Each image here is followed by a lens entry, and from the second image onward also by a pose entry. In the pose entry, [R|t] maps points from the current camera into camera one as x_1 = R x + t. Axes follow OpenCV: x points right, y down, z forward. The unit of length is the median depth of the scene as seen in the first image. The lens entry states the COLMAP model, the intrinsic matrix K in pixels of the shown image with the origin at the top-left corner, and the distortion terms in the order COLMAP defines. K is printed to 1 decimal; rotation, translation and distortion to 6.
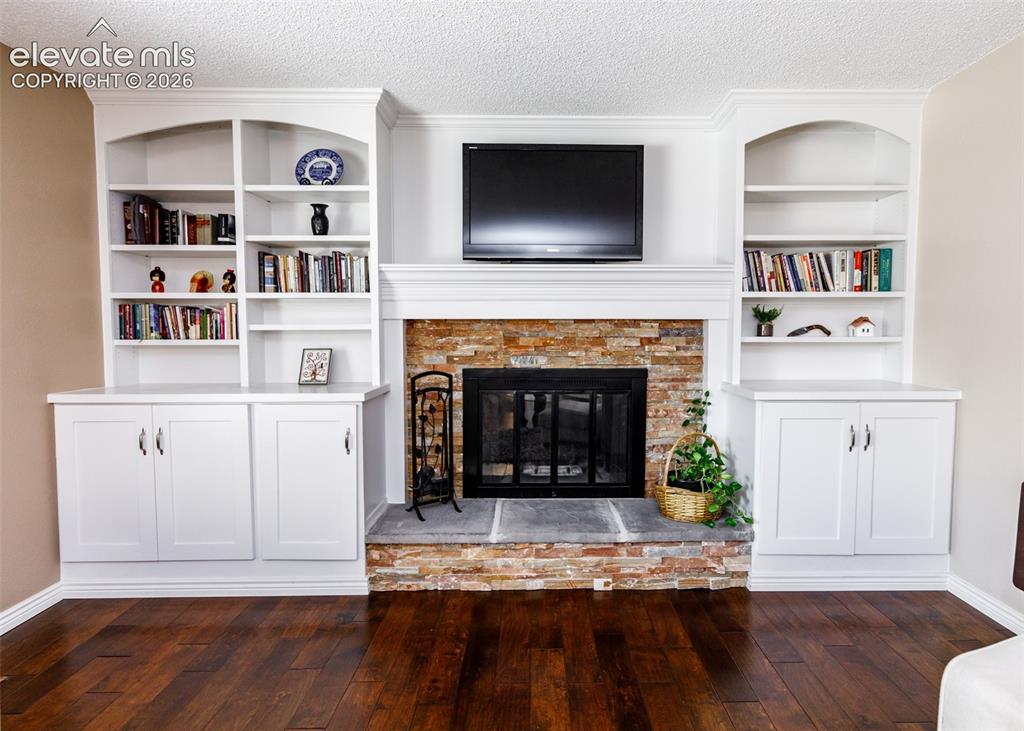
lens RADIAL K [[519.5, 0, 537.8], [0, 519.5, 347.1], [0, 0, 1]] dist [0.010694, 0.001580]
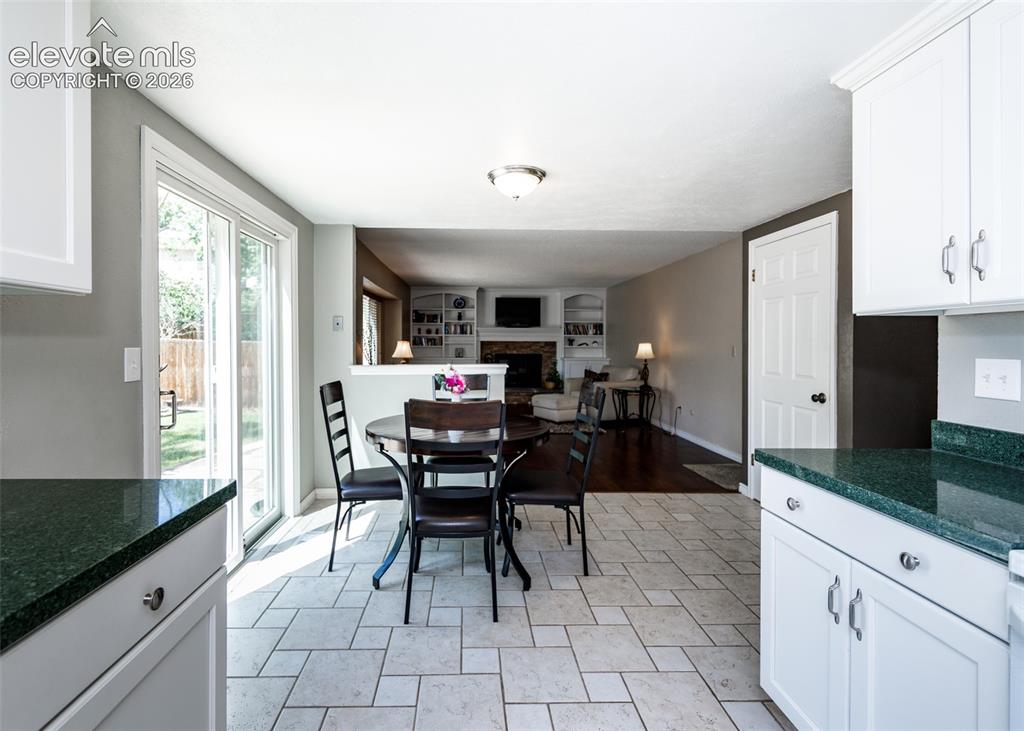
lens RADIAL K [[482.7, 0, 484.8], [0, 482.7, 341.0], [0, 0, 1]] dist [-0.001232, -0.000415]
pose [[0.998966, 0.006088, 0.045063, -0.392974], [-0.004575, 0.999424, -0.033613, 0.069025], [-0.045242, 0.033372, 0.998418, -2.690506]]
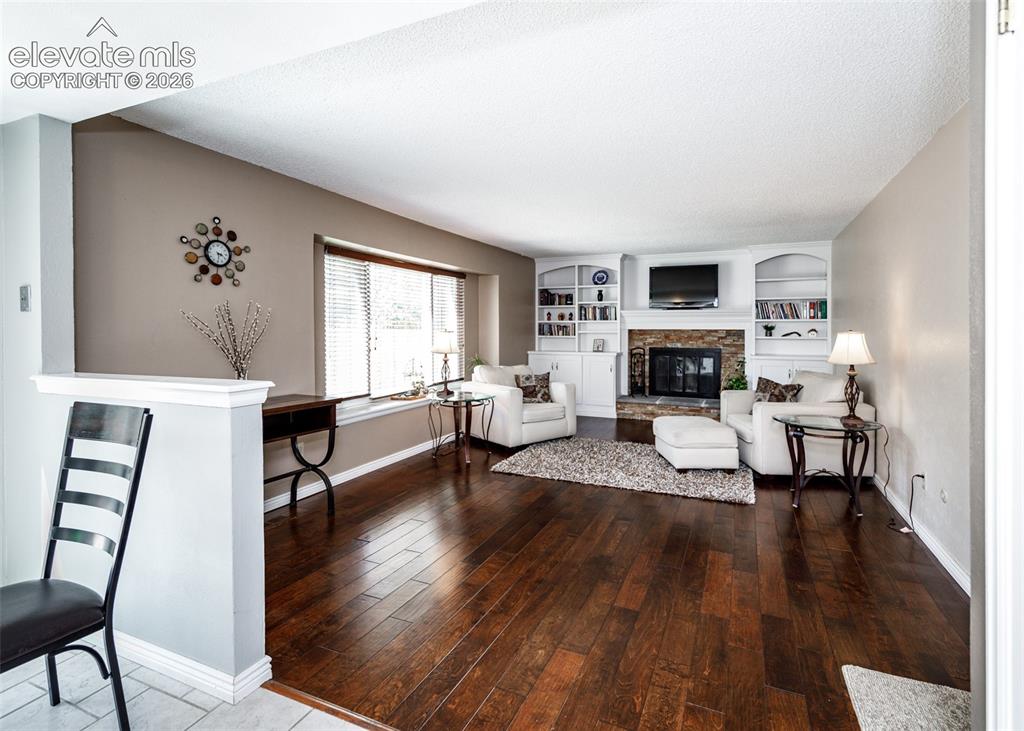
lens RADIAL K [[482.7, 0, 544.2], [0, 482.7, 332.7], [0, 0, 1]] dist [-0.001232, -0.000415]
pose [[0.922495, 0.005486, -0.385969, 0.338888], [-0.016298, 0.999561, -0.024745, 0.037256], [0.385664, 0.029118, 0.922180, -1.613887]]
